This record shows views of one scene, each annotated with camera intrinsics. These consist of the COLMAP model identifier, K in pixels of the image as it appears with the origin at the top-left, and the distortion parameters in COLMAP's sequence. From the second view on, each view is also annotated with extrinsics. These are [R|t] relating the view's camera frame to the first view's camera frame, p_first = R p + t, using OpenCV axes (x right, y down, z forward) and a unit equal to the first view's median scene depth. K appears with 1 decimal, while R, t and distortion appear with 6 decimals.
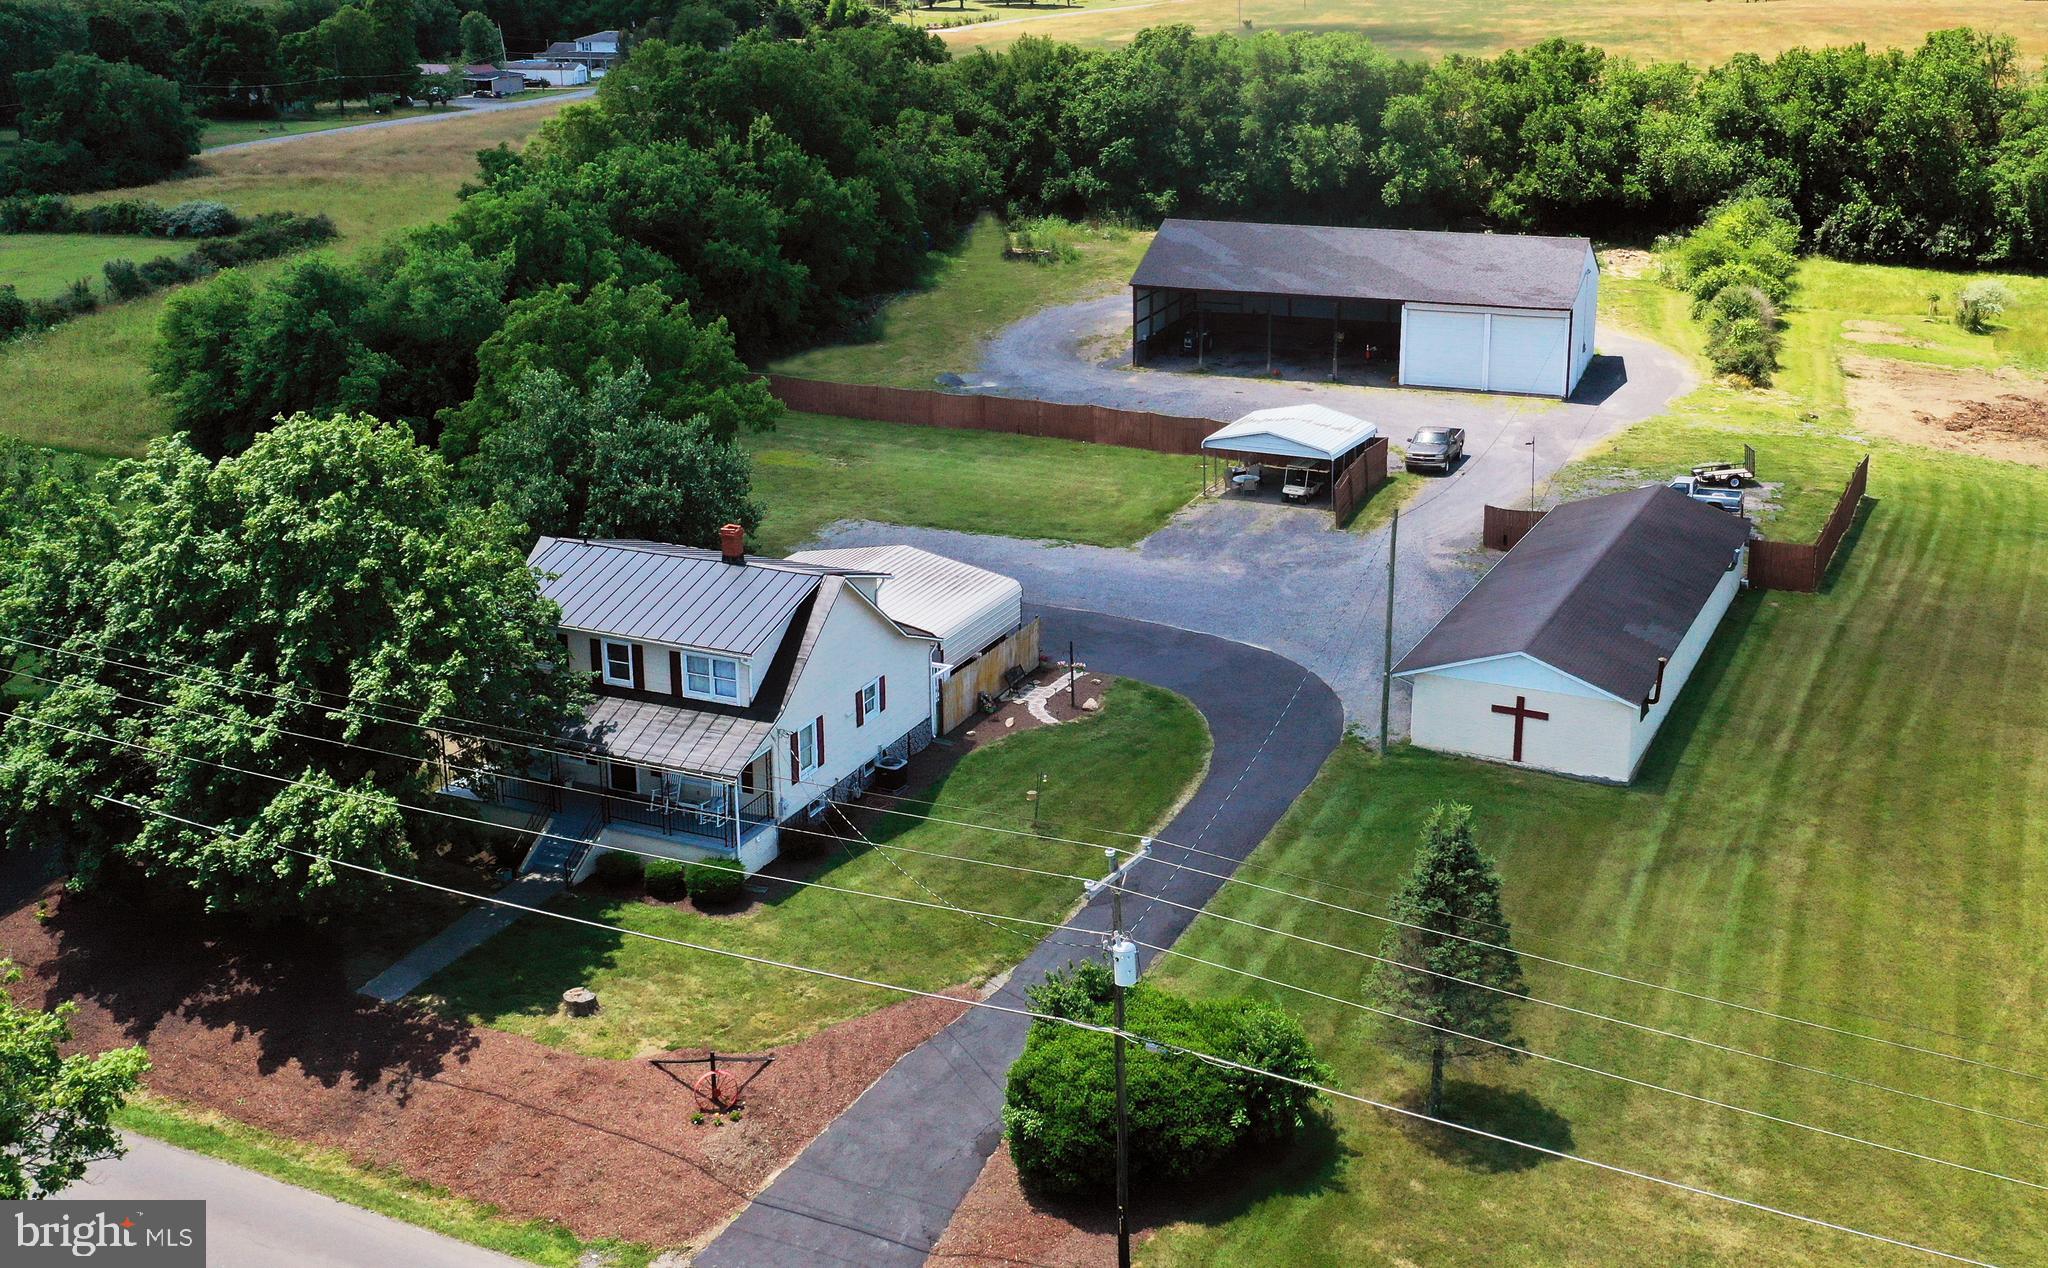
lens RADIAL K [[1984.4, 0, 1022.9], [0, 1984.4, 639.5], [0, 0, 1]] dist [-0.018142, 0.000000]
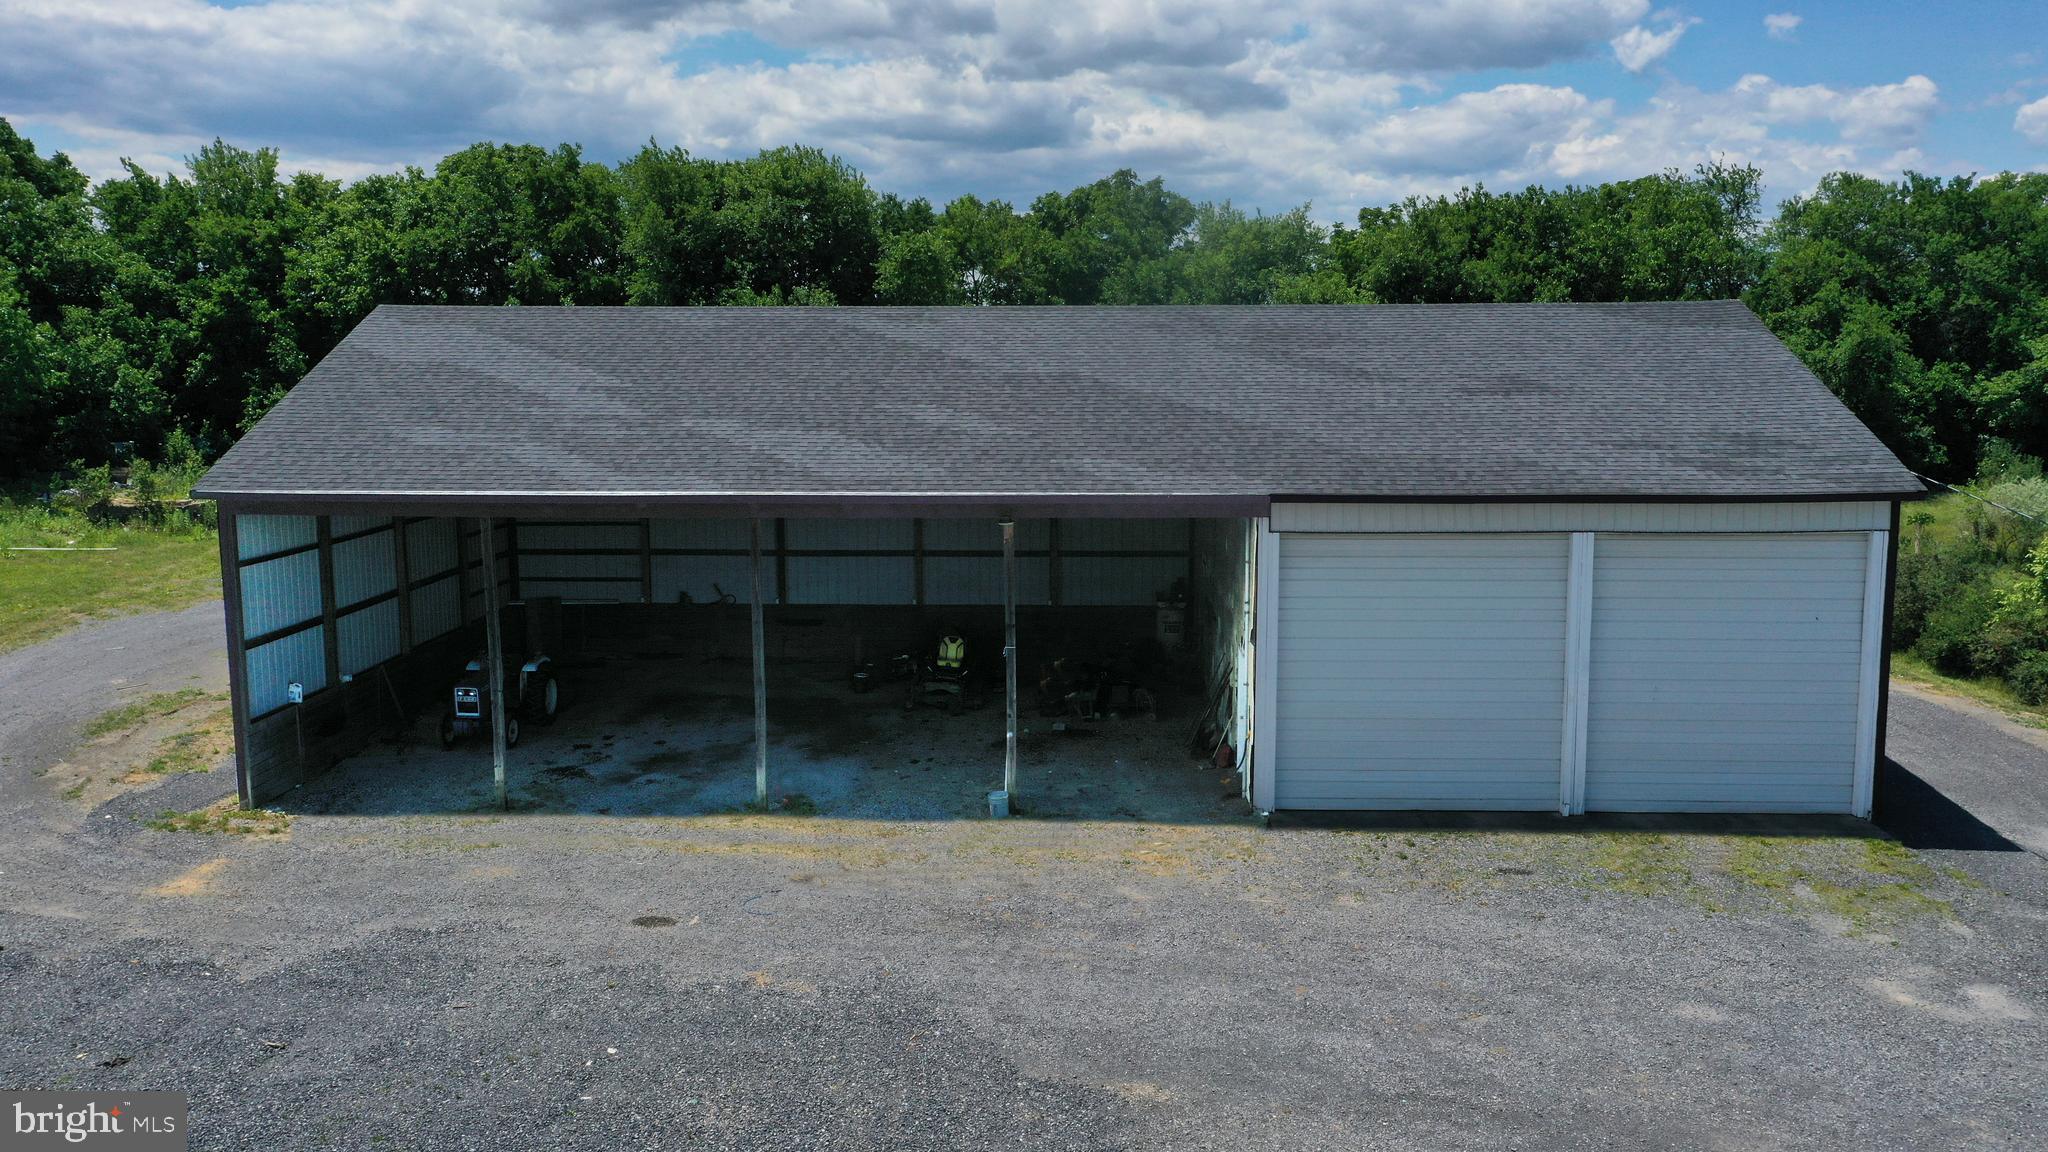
lens RADIAL K [[1561.7, 0, 1024.8], [0, 1561.7, 560.4], [0, 0, 1]] dist [0.001921, 0.003935]
pose [[0.940434, -0.042026, 0.337369, 0.065404], [0.110647, 0.976140, -0.186836, -0.092265], [-0.321468, 0.213036, 0.922645, 0.592774]]
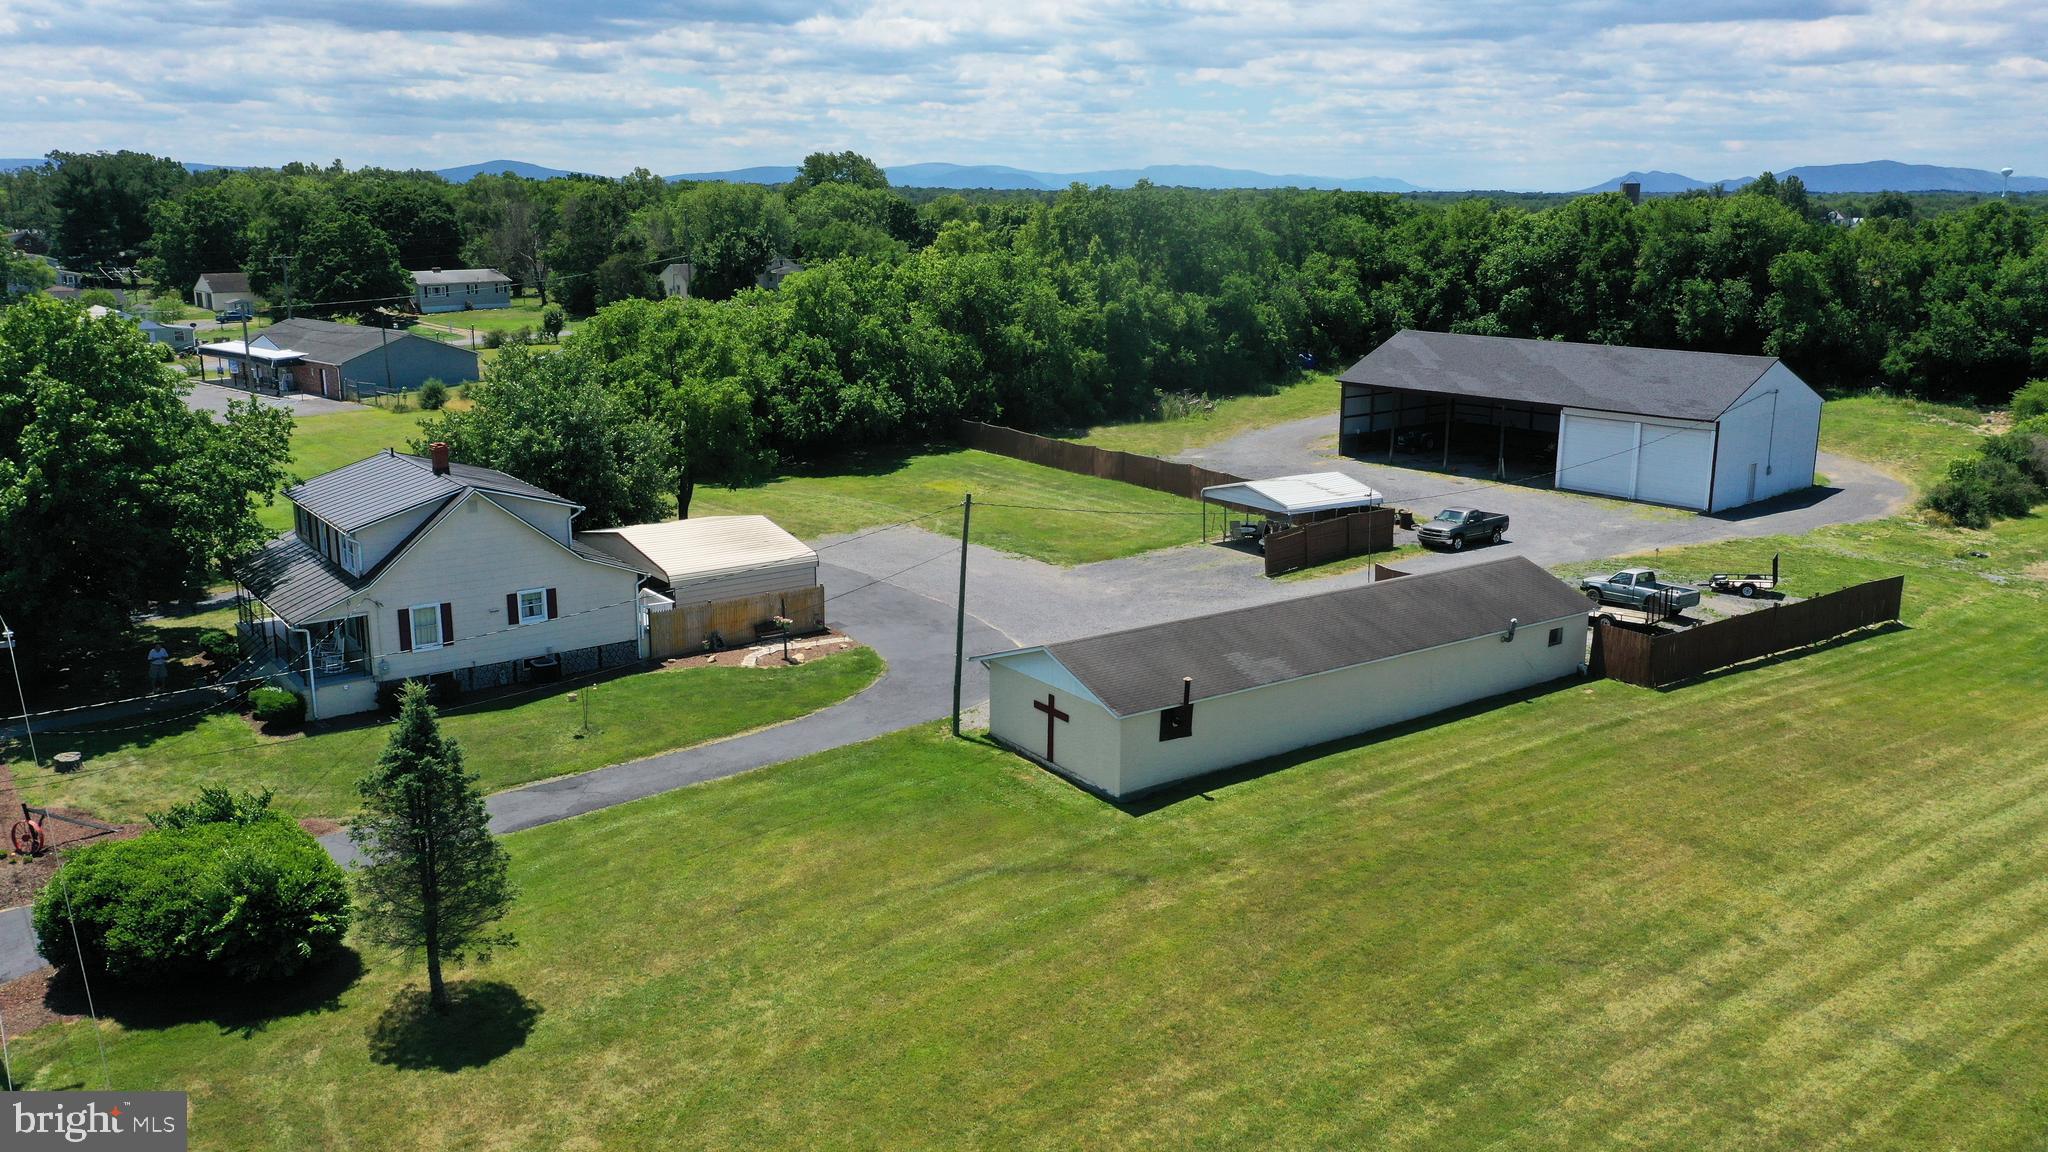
lens RADIAL K [[1561.7, 0, 1026.0], [0, 1561.7, 568.5], [0, 0, 1]] dist [0.001921, 0.003935]
pose [[0.874913, 0.116810, -0.469982, 0.246409], [-0.167996, 0.983417, -0.068320, 0.009411], [0.454208, 0.138729, 0.880028, 0.128482]]
